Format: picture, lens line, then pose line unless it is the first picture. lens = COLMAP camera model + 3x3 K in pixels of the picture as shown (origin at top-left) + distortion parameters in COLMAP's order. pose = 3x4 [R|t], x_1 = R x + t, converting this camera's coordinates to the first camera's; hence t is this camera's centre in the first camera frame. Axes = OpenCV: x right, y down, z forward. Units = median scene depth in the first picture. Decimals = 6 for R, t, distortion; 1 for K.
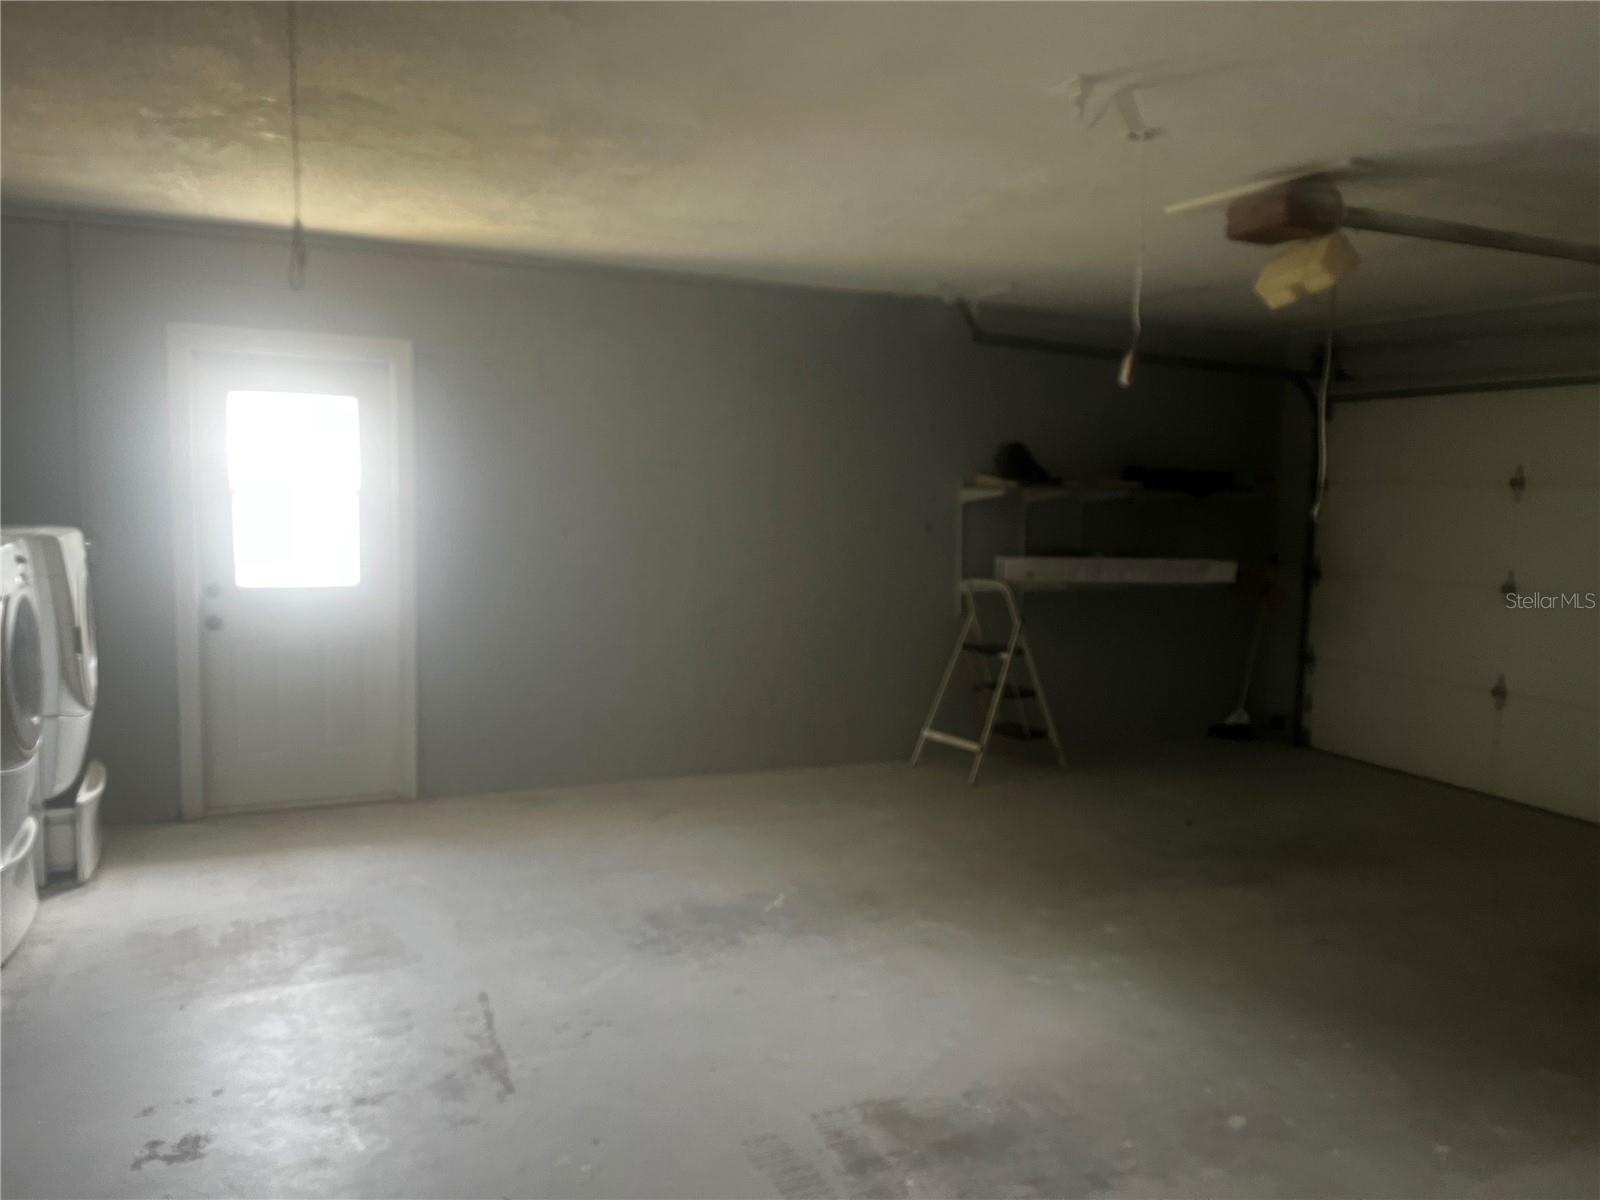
lens RADIAL K [[1226.7, 0, 800.0], [0, 1226.7, 600.0], [0, 0, 1]] dist [0.052813, -0.058481]
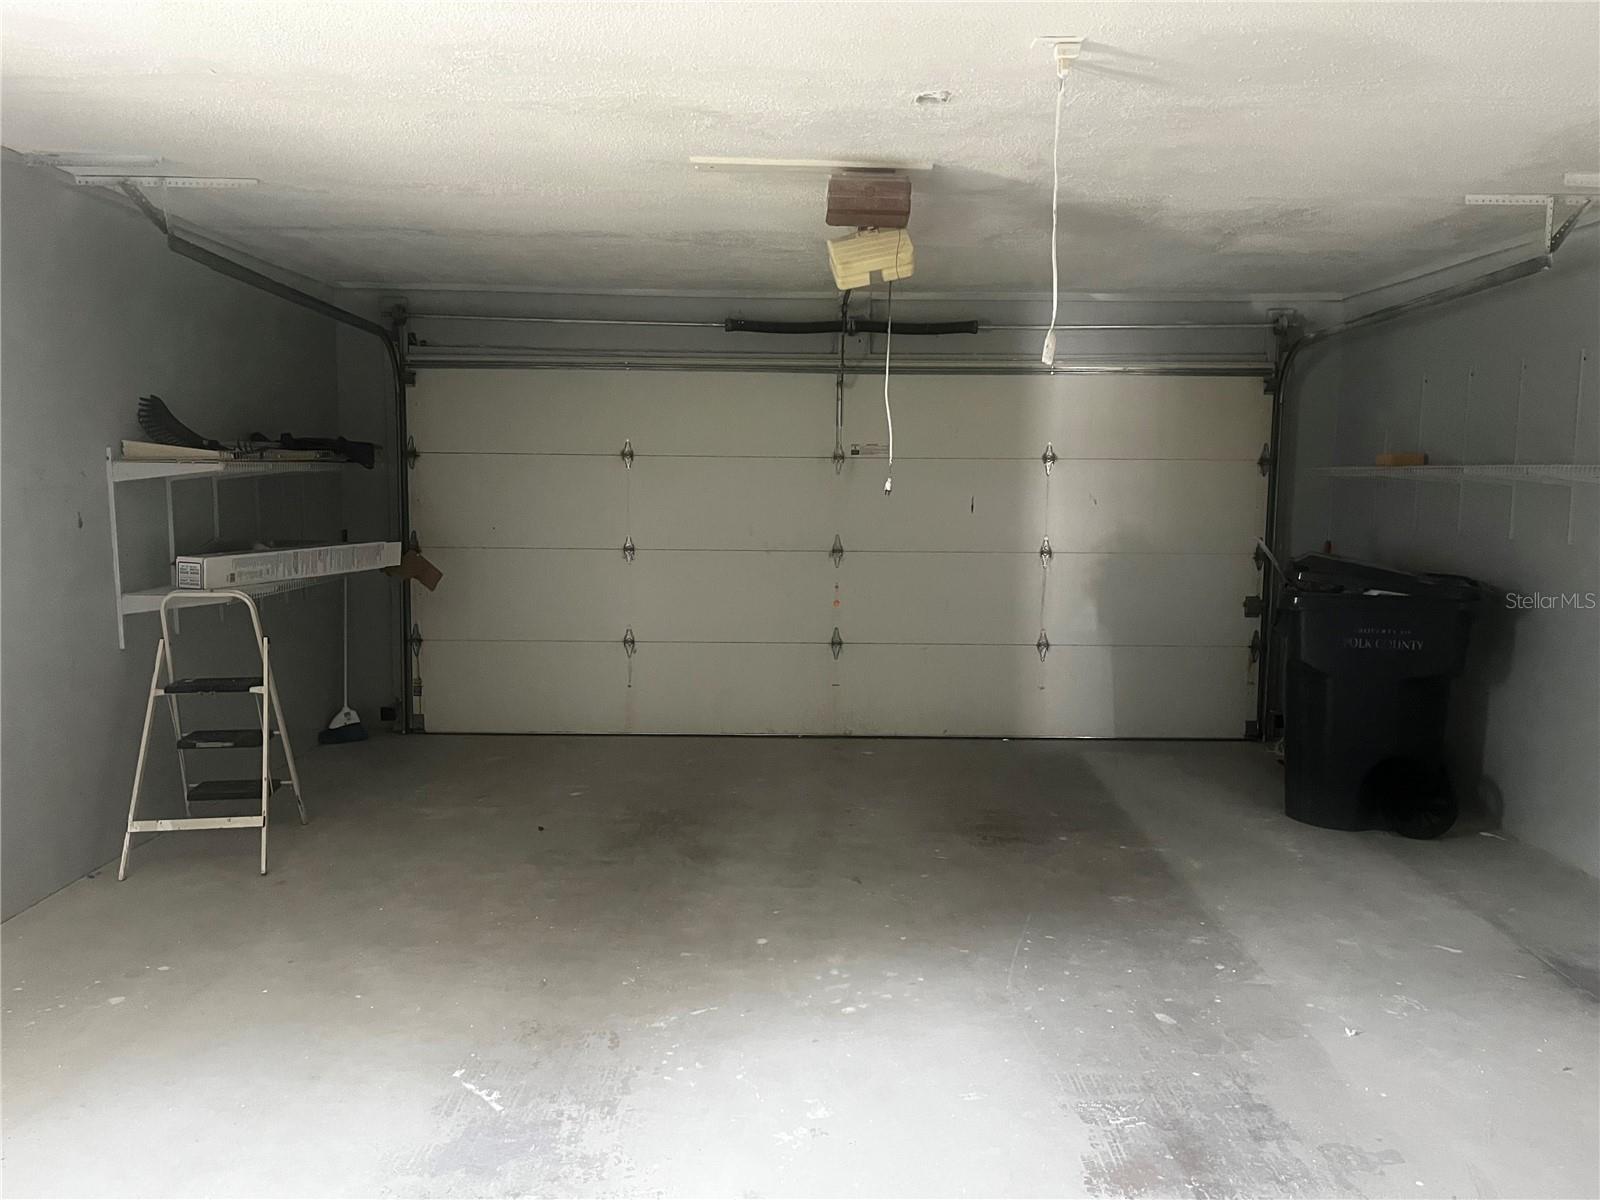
lens RADIAL K [[1226.7, 0, 800.0], [0, 1226.7, 600.0], [0, 0, 1]] dist [0.052813, -0.058481]
pose [[0.387014, -0.110911, 0.915379, -0.365212], [0.083428, 0.992880, 0.085028, -0.041946], [-0.918292, 0.043461, 0.393511, 0.391471]]
